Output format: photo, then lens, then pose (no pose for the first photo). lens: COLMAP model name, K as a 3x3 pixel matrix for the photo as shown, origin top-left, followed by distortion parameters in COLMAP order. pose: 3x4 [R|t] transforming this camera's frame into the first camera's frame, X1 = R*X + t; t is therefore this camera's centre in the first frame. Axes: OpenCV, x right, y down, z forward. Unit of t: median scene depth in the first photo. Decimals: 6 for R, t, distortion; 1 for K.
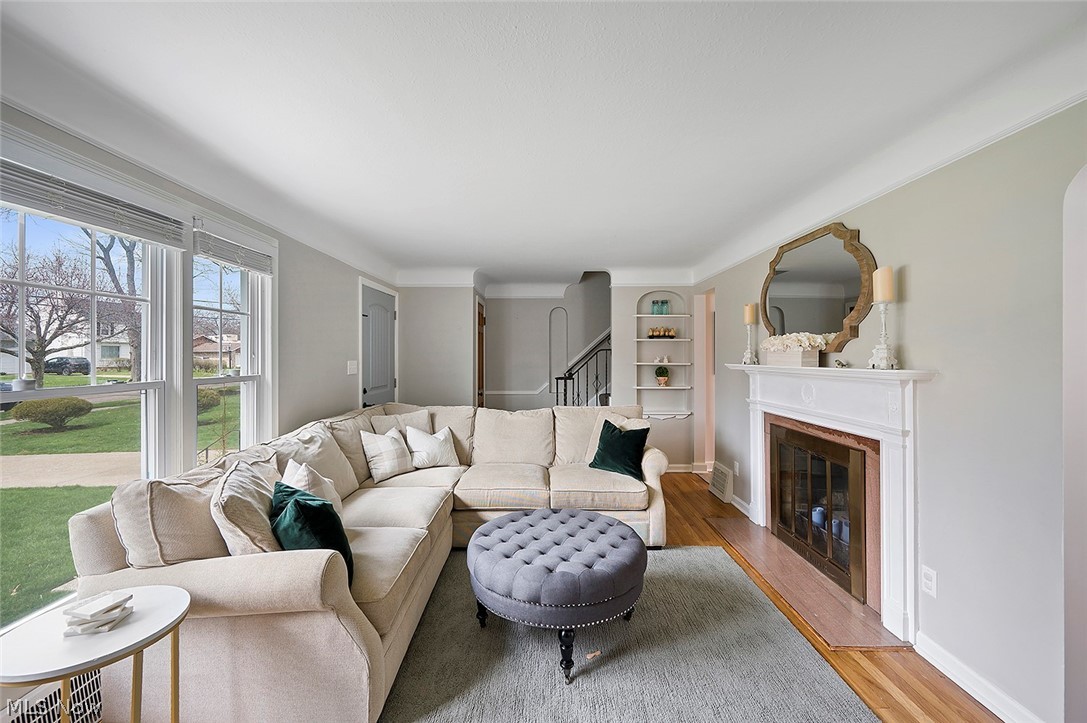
lens RADIAL K [[434.0, 0, 544.4], [0, 434.0, 359.2], [0, 0, 1]] dist [-0.002841, 0.000781]
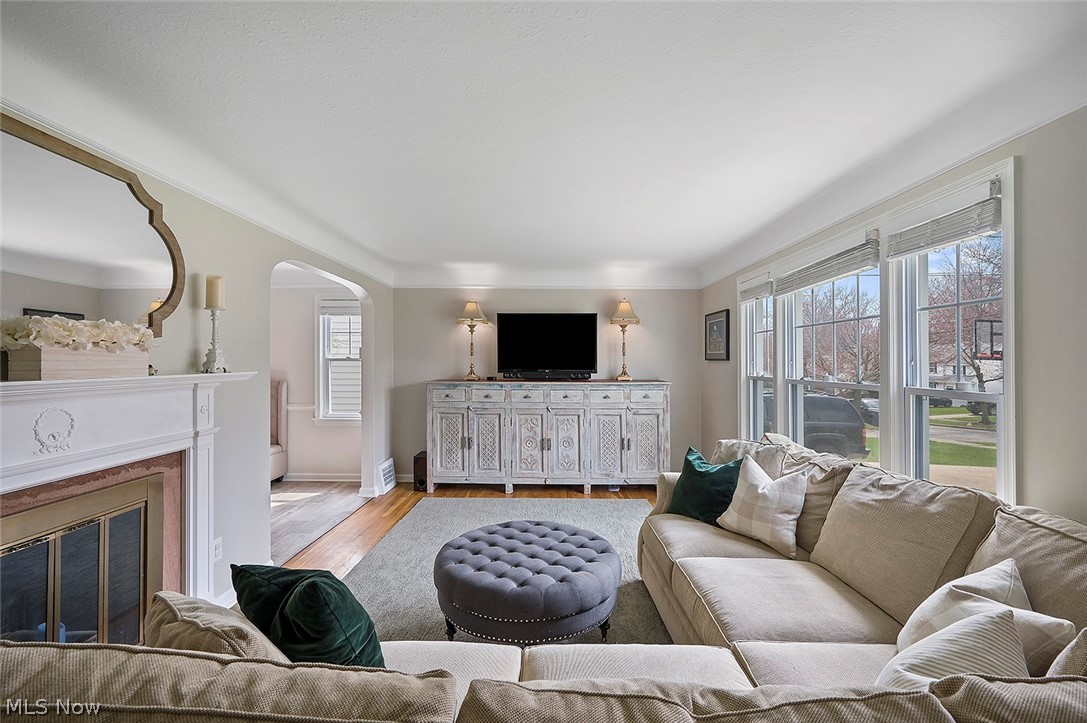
lens RADIAL K [[483.2, 0, 544.2], [0, 483.2, 362.8], [0, 0, 1]] dist [0.002191, -0.000077]
pose [[-0.999981, -0.003880, 0.004879, -0.017613], [-0.003855, 0.999980, 0.004983, -0.010625], [-0.004899, 0.004964, -0.999976, 1.907153]]
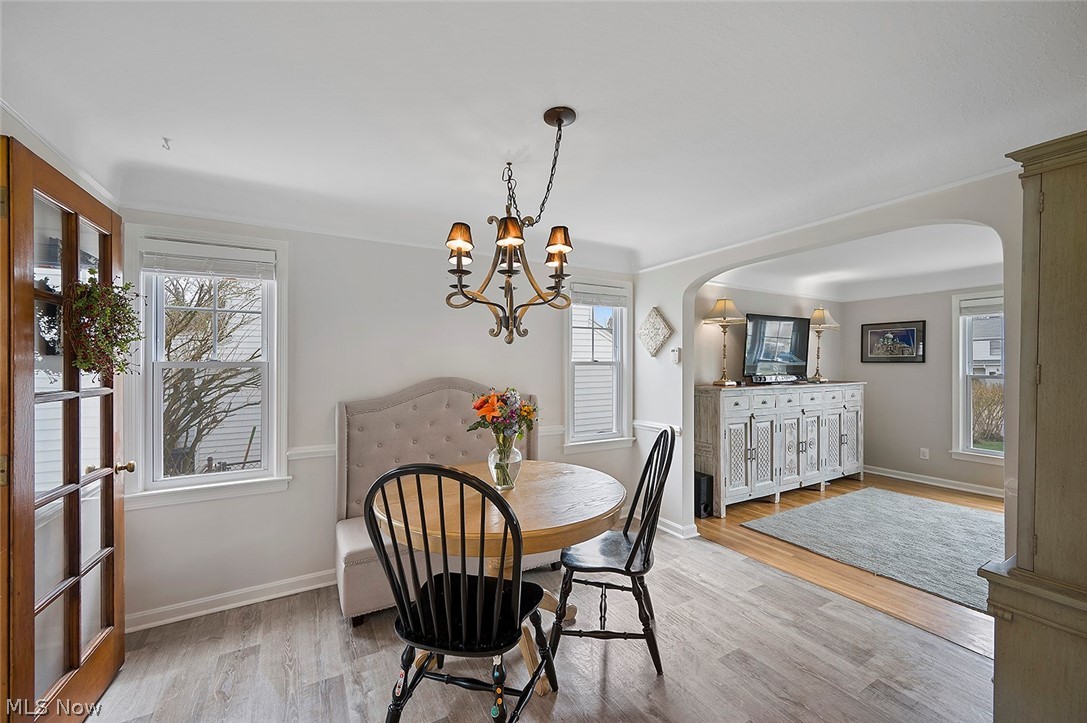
lens RADIAL K [[434.0, 0, 542.8], [0, 434.0, 362.4], [0, 0, 1]] dist [-0.002841, 0.000781]
pose [[-0.872193, 0.001198, -0.489161, 1.862621], [-0.002044, 0.999979, 0.006093, -0.024082], [0.489158, 0.006314, -0.872172, 0.908098]]
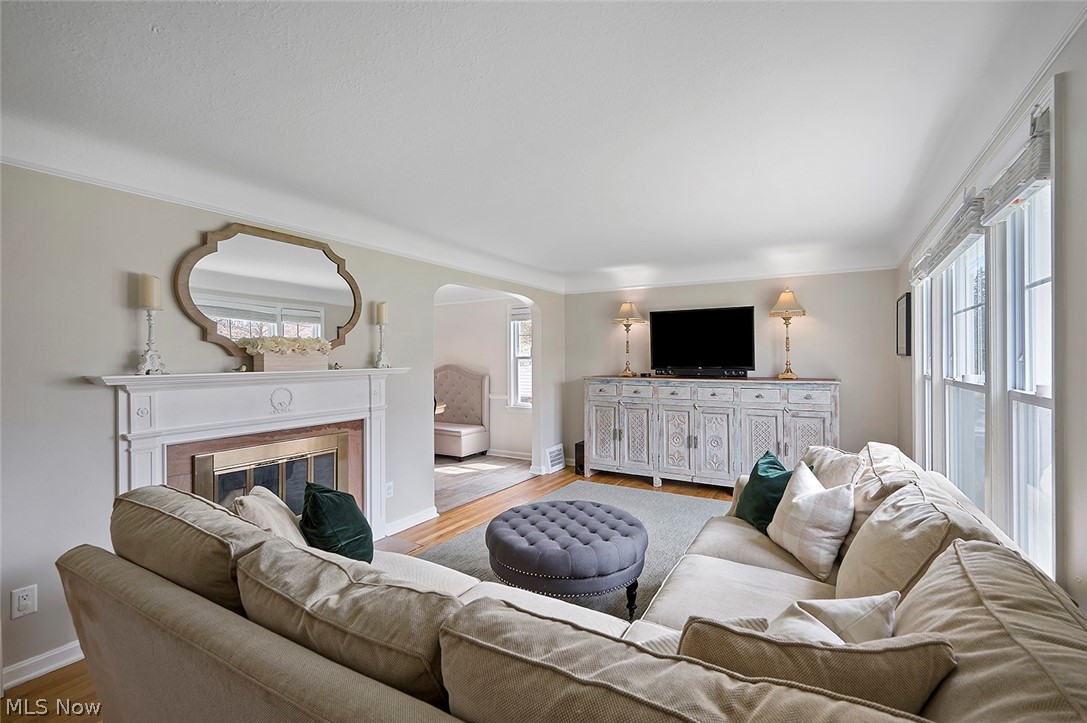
lens RADIAL K [[483.2, 0, 544.5], [0, 483.2, 363.2], [0, 0, 1]] dist [0.002191, -0.000077]
pose [[-0.862117, -0.002737, 0.506701, -0.514145], [0.003944, 0.999919, 0.012112, -0.012979], [-0.506693, 0.012440, -0.862037, 1.923821]]
